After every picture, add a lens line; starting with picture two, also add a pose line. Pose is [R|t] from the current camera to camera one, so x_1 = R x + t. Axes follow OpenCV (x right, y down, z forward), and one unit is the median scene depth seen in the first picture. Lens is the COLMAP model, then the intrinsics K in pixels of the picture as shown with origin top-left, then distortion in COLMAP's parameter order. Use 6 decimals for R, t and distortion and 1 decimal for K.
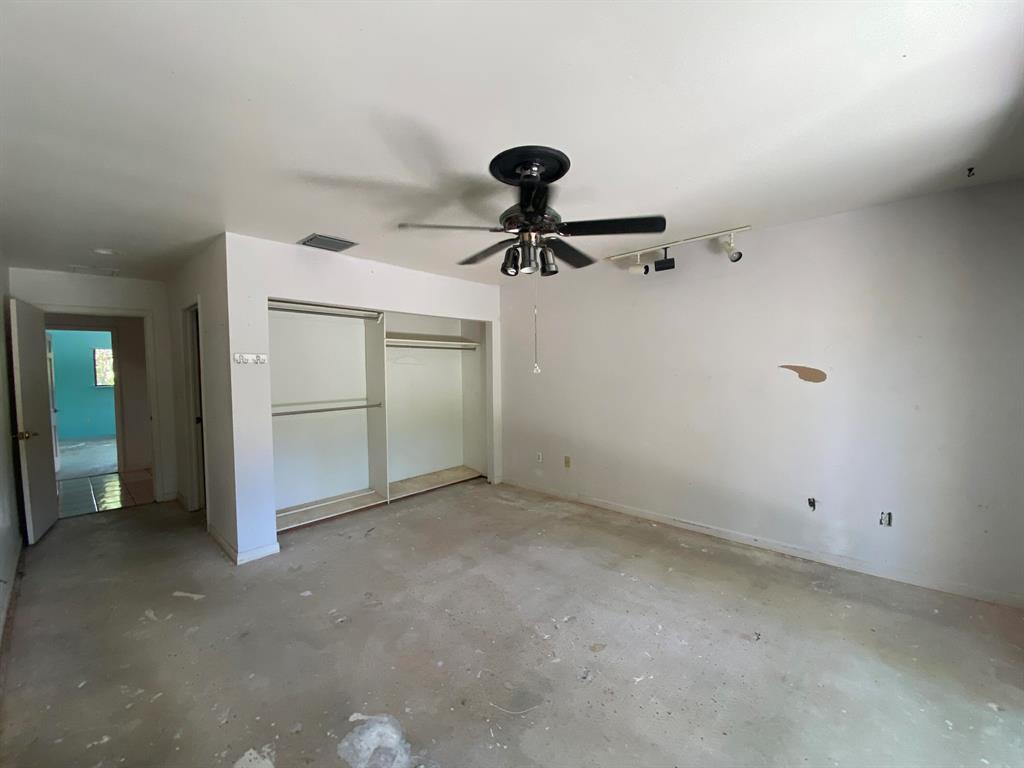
lens RADIAL K [[415.8, 0, 508.9], [0, 415.8, 385.1], [0, 0, 1]] dist [0.015730, -0.017859]
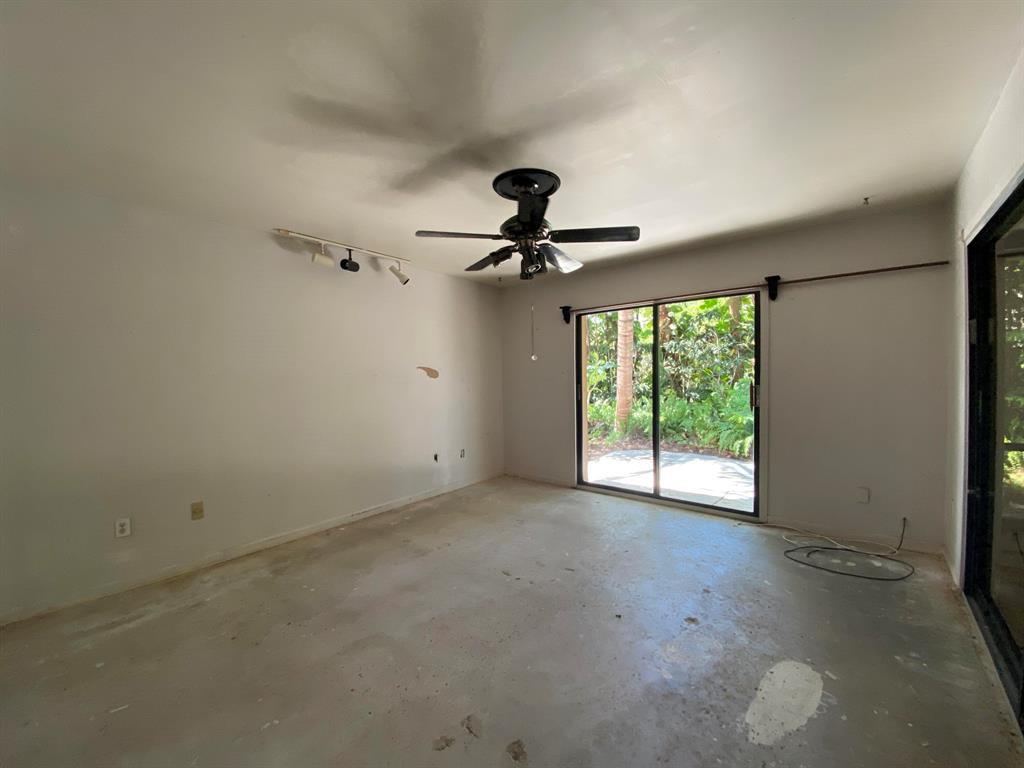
lens RADIAL K [[415.8, 0, 508.9], [0, 415.8, 385.1], [0, 0, 1]] dist [0.015730, -0.017859]
pose [[-0.074112, -0.006542, 0.997228, -0.733005], [0.062527, 0.997981, 0.011194, 0.017884], [-0.995288, 0.063183, -0.073553, 0.757297]]
